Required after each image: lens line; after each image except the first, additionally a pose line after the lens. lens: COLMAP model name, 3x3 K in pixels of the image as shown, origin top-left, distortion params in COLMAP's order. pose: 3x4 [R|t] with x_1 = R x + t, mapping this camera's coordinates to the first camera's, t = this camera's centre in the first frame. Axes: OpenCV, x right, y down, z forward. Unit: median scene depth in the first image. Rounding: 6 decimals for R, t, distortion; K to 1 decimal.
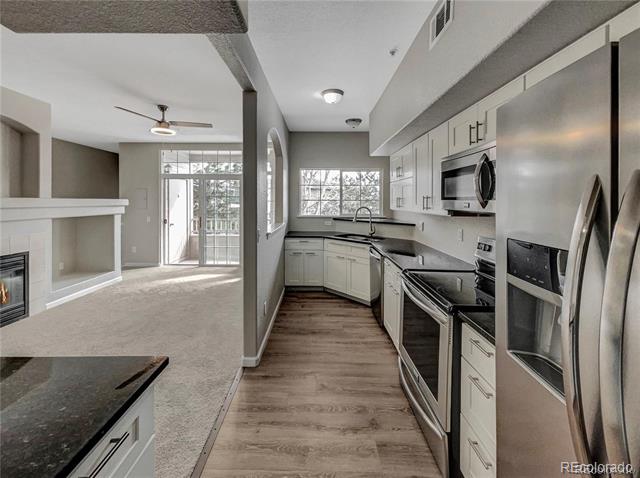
lens RADIAL K [[268.3, 0, 317.8], [0, 268.3, 200.1], [0, 0, 1]] dist [0.000318, 0.000039]
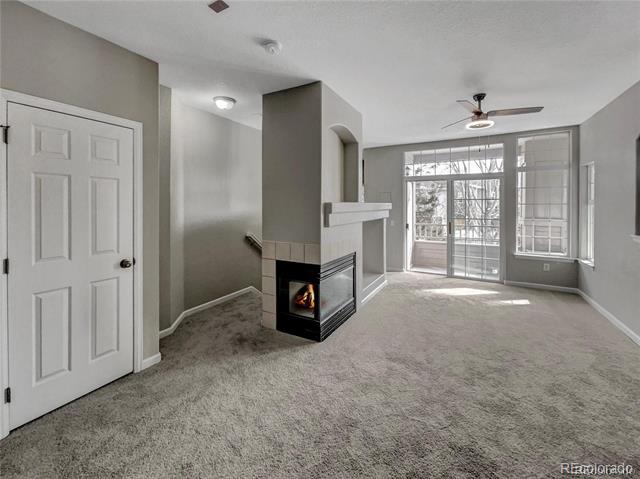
lens RADIAL K [[275.6, 0, 312.5], [0, 275.6, 204.7], [0, 0, 1]] dist [-0.002135, -0.000379]
pose [[0.864442, -0.007775, -0.502672, -0.467802], [0.010161, 0.999946, 0.002008, -0.002450], [0.502630, -0.006844, 0.864475, -0.033119]]
